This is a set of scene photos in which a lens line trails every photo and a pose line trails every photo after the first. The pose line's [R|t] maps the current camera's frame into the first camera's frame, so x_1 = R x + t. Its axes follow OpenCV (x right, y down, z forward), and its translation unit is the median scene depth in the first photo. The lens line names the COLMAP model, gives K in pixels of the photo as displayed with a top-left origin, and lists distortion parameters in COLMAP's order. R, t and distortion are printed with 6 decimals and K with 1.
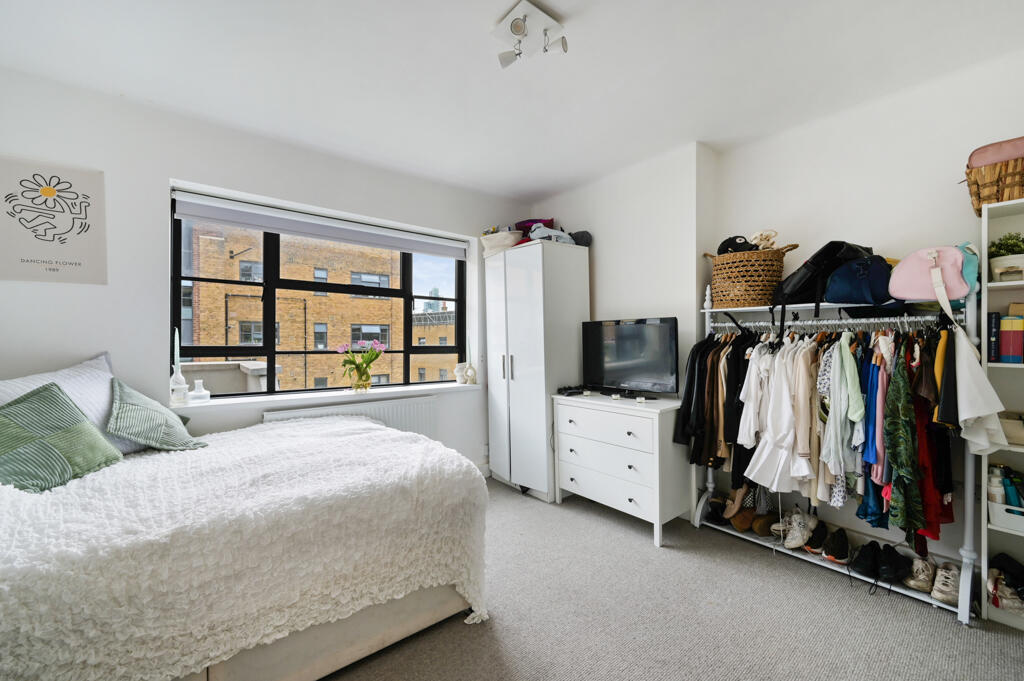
lens RADIAL K [[414.0, 0, 512.0], [0, 414.0, 340.5], [0, 0, 1]] dist [0.022680, -0.000041]
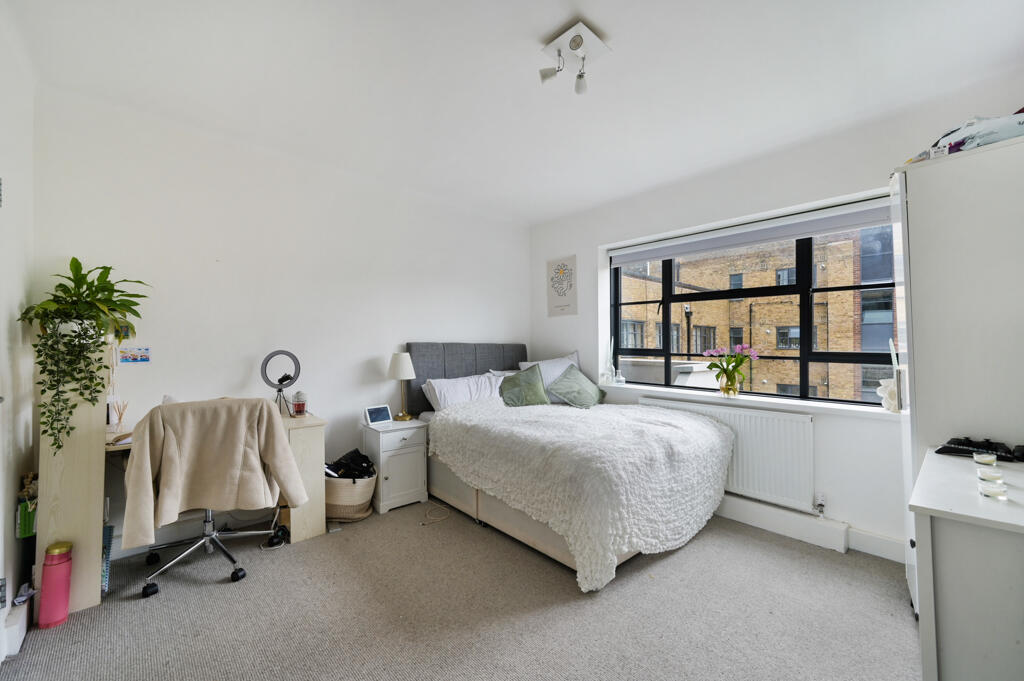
lens RADIAL K [[410.4, 0, 512.0], [0, 410.4, 340.5], [0, 0, 1]] dist [-0.000566, -0.000027]
pose [[0.065470, -0.013965, -0.997757, 0.705834], [-0.009086, 0.999852, -0.014591, 0.011836], [0.997813, 0.010021, 0.065334, 0.505721]]
